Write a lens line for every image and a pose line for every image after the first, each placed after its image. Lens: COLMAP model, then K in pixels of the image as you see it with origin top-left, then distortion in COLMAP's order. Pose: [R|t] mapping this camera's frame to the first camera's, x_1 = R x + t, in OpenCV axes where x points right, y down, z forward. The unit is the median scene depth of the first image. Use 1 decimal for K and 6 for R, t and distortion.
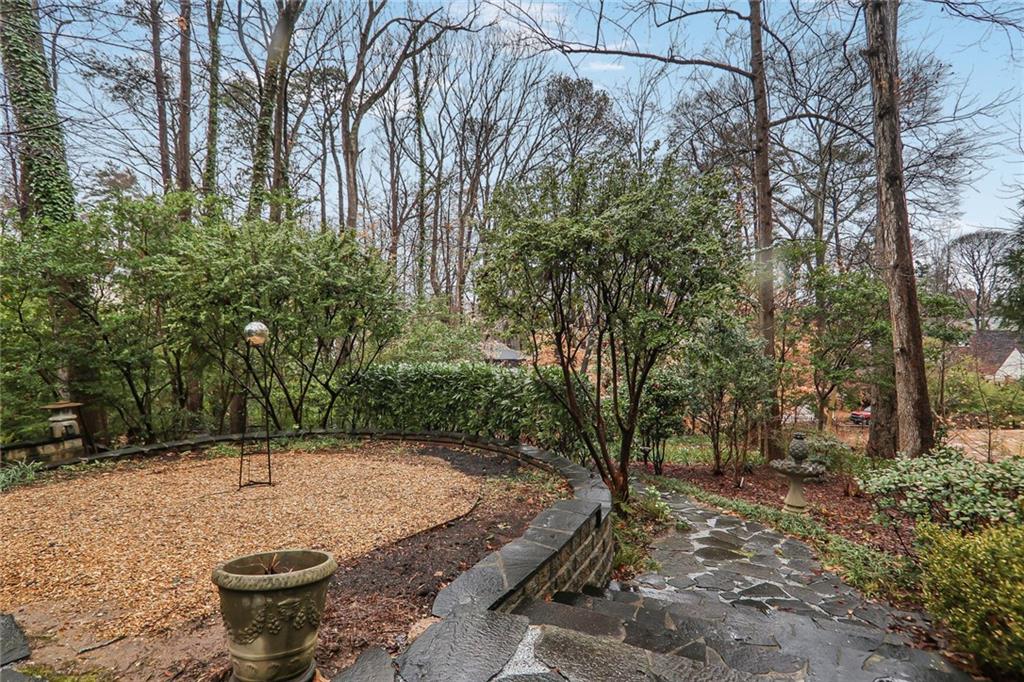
lens RADIAL K [[512.5, 0, 511.6], [0, 512.5, 339.3], [0, 0, 1]] dist [-0.051729, 0.015645]
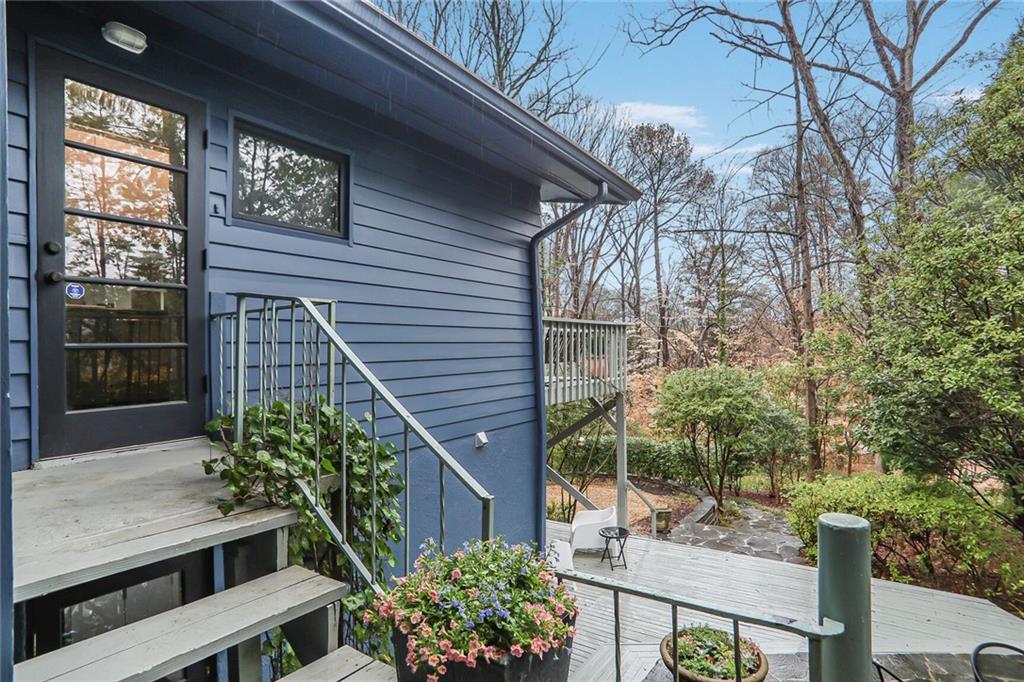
lens RADIAL K [[562.8, 0, 504.9], [0, 562.8, 339.2], [0, 0, 1]] dist [-0.041188, 0.025343]
pose [[0.992024, -0.014000, -0.125271, -0.081534], [0.012040, 0.999793, -0.016389, -0.079866], [0.125475, 0.014750, 0.991987, -0.318000]]
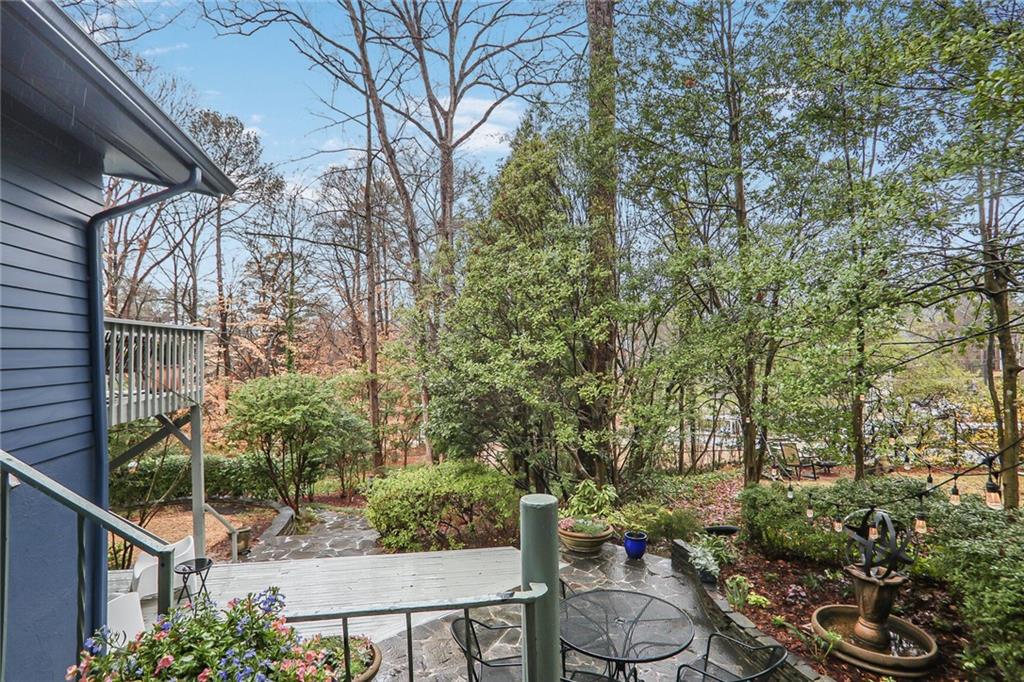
lens RADIAL K [[562.8, 0, 509.6], [0, 562.8, 339.3], [0, 0, 1]] dist [-0.041188, 0.025343]
pose [[0.809368, 0.005429, 0.587277, -0.093800], [0.009110, 0.999721, -0.021798, -0.080061], [-0.587231, 0.022992, 0.809092, -0.313512]]
